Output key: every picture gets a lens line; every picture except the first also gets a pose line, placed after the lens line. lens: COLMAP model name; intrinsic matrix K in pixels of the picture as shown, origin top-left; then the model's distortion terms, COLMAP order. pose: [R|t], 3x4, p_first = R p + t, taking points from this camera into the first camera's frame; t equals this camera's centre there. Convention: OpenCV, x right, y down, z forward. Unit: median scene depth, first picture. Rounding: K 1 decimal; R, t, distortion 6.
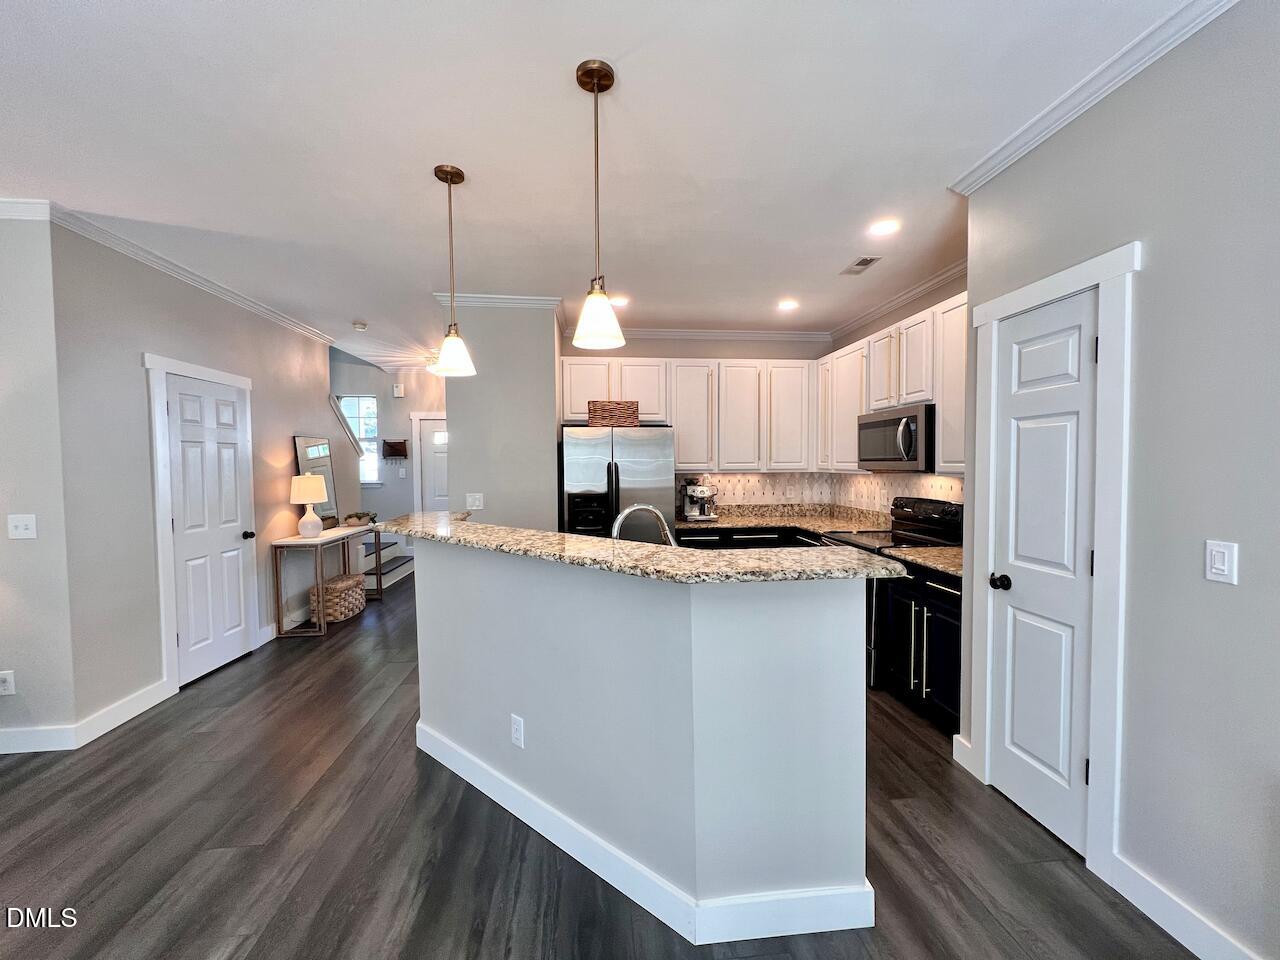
lens RADIAL K [[514.2, 0, 642.0], [0, 514.2, 482.0], [0, 0, 1]] dist [0.002204, 0.000480]
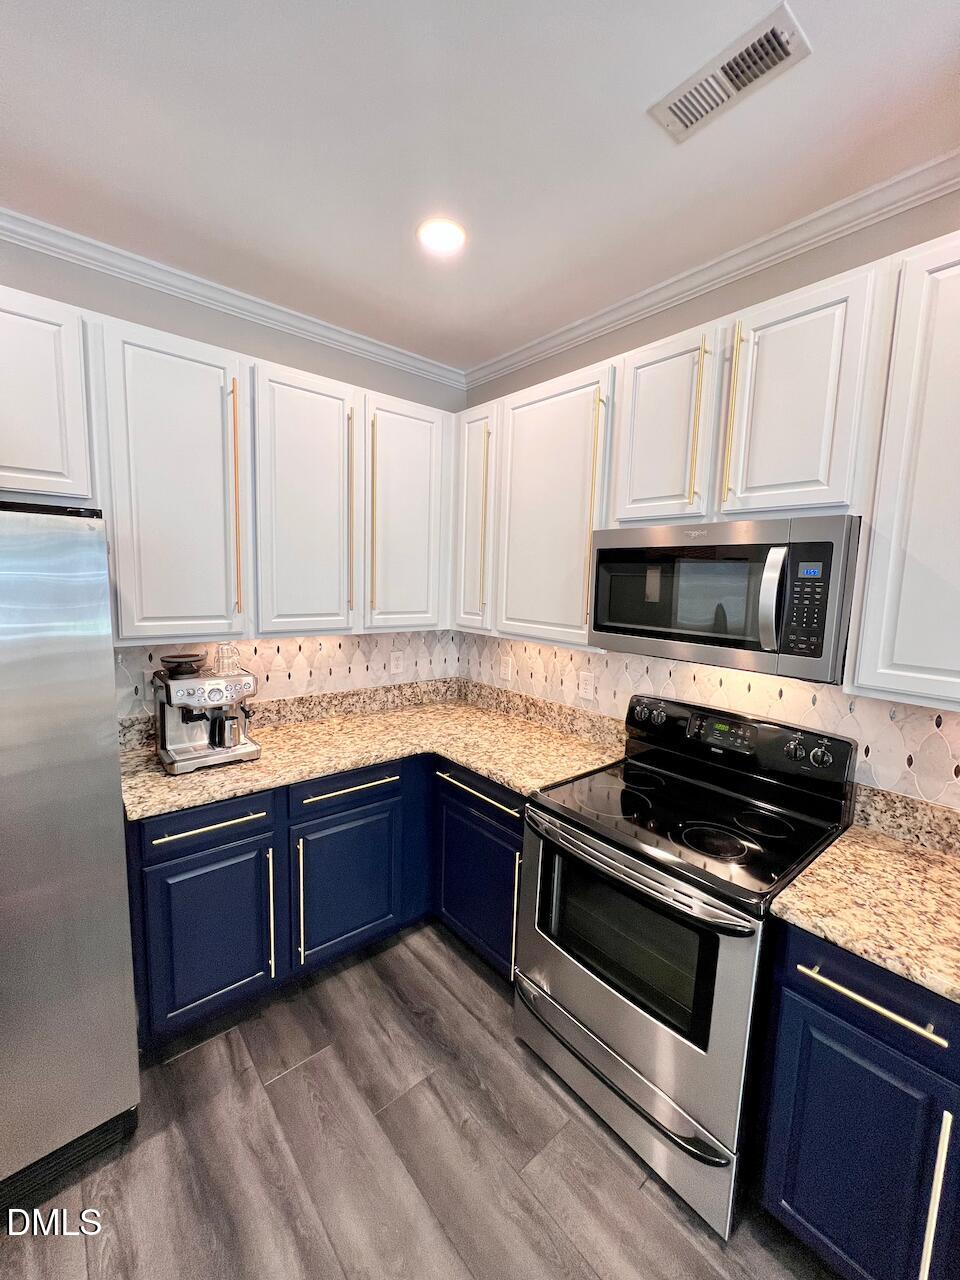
lens RADIAL K [[514.2, 0, 483.9], [0, 514.2, 639.3], [0, 0, 1]] dist [0.002204, 0.000480]
pose [[0.819958, -0.037602, 0.571187, 0.060950], [-0.014520, 0.996153, 0.086422, -0.057931], [-0.572239, -0.079157, 0.816258, 0.554328]]
